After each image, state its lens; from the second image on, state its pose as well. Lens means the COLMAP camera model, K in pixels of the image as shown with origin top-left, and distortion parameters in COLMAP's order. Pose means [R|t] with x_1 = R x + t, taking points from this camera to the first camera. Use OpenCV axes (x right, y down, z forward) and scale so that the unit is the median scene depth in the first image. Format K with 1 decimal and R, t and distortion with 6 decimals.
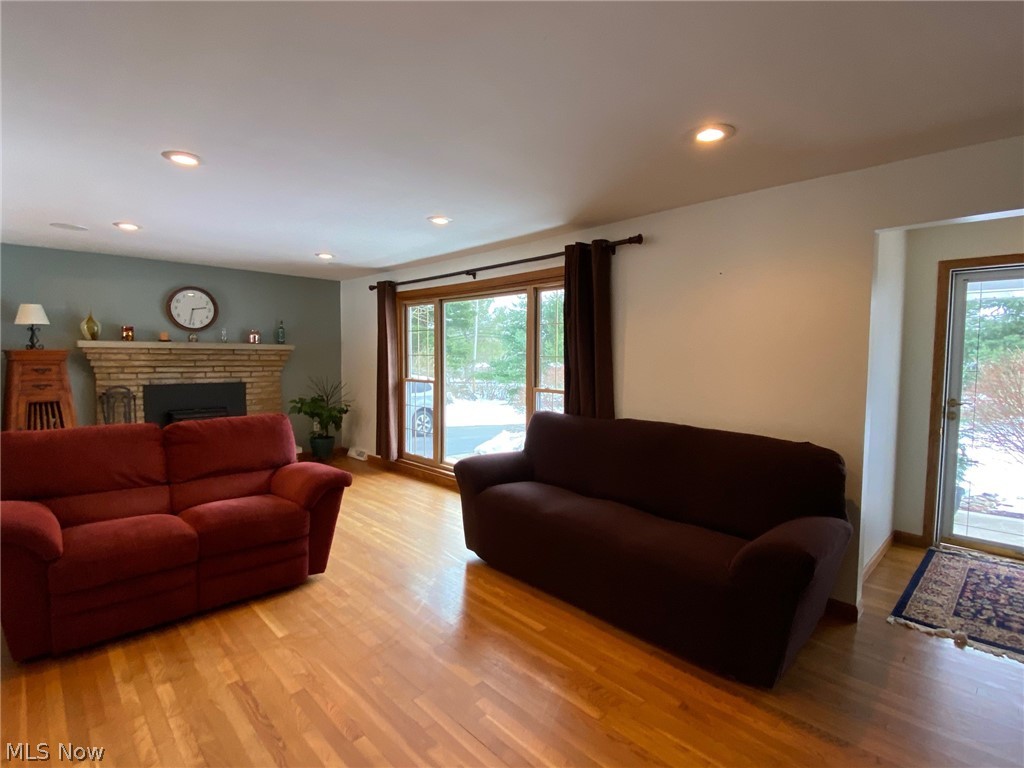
lens RADIAL K [[508.7, 0, 512.0], [0, 508.7, 384.0], [0, 0, 1]] dist [-0.001520, -0.000525]
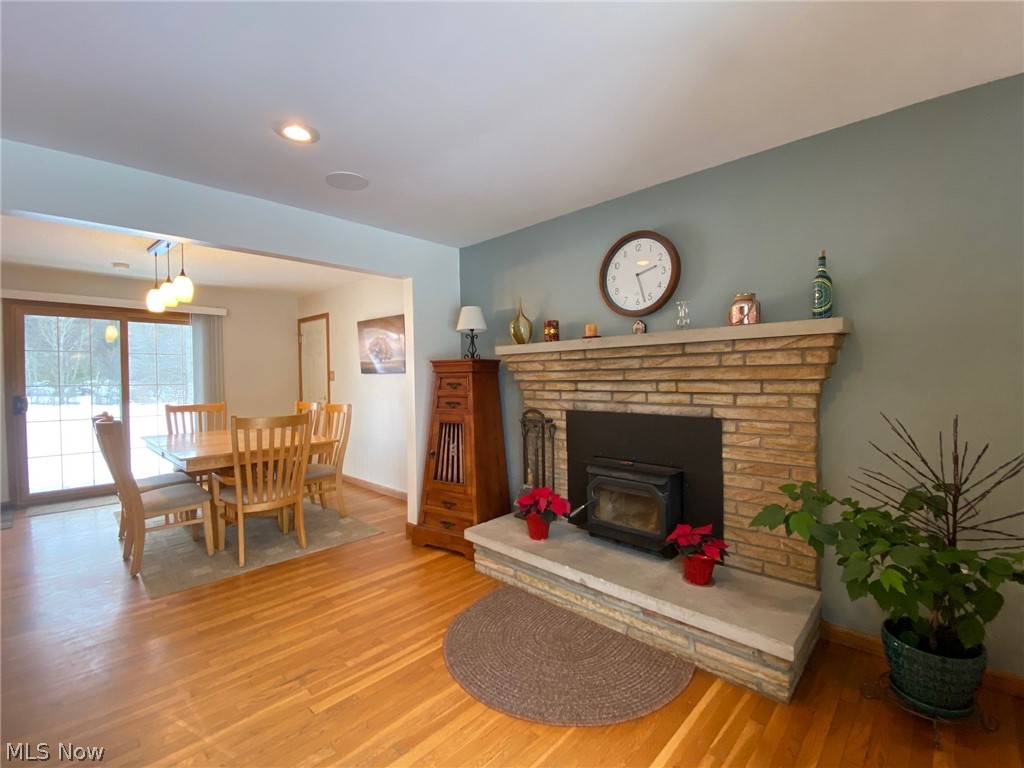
lens RADIAL K [[446.1, 0, 512.0], [0, 446.1, 384.0], [0, 0, 1]] dist [0.010983, -0.000135]
pose [[0.042392, 0.009377, -0.999057, -0.162954], [-0.040328, 0.999157, 0.007666, -0.030450], [0.998287, 0.039965, 0.042734, 0.864627]]
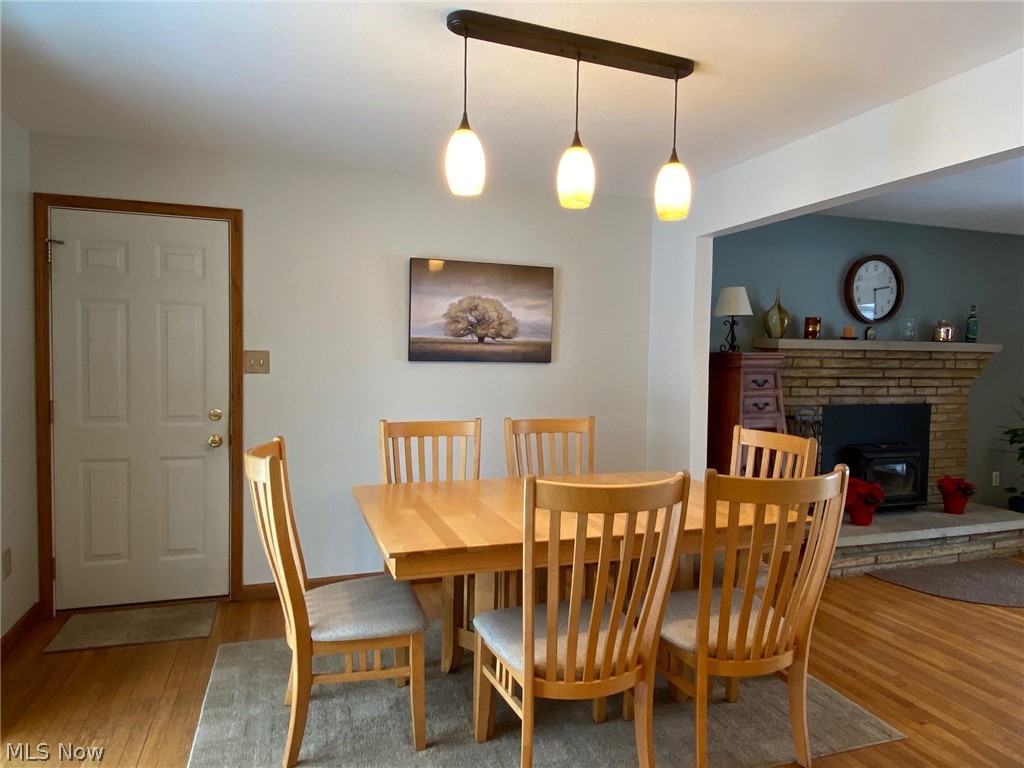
lens RADIAL K [[682.9, 0, 512.0], [0, 682.9, 384.0], [0, 0, 1]] dist [-0.000477, -0.001207]
pose [[0.906678, 0.022279, -0.421235, -0.686130], [-0.028766, 0.999545, -0.009050, -0.005620], [0.420842, 0.020323, 0.906906, 0.018770]]
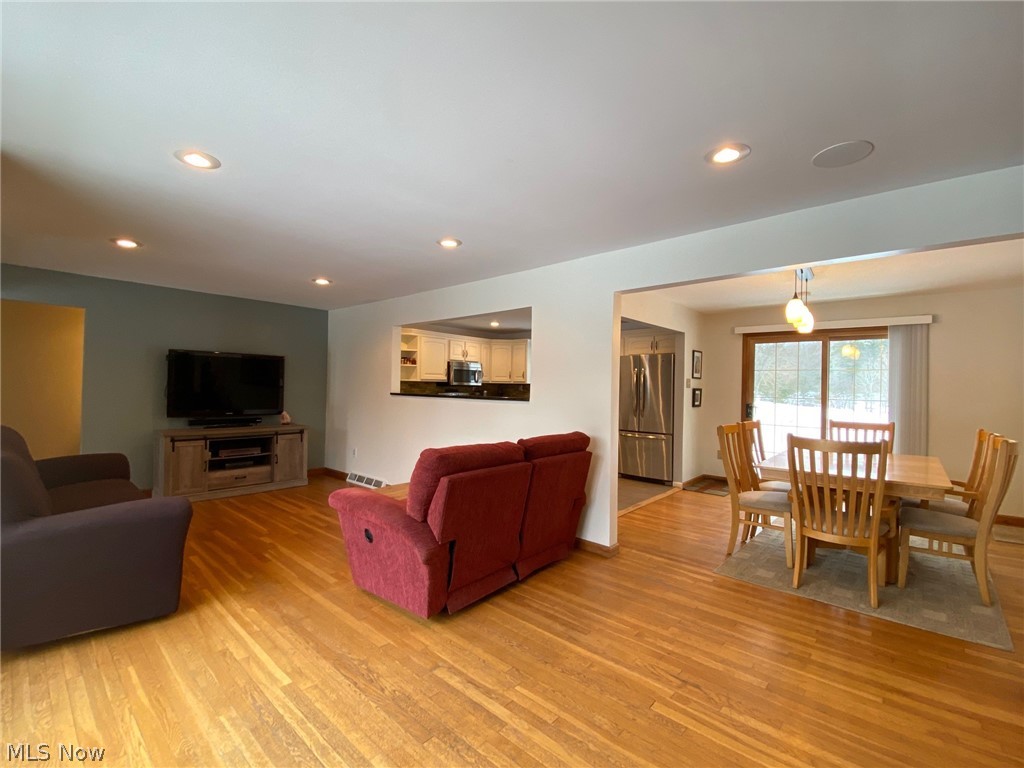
lens RADIAL K [[461.7, 0, 534.0], [0, 461.7, 384.0], [0, 0, 1]] dist [-0.001865, -0.000453]
pose [[-0.991740, -0.028998, -0.124941, -0.332539], [-0.035034, 0.998309, 0.046380, -0.047805], [0.123384, 0.050374, -0.991080, 1.059121]]
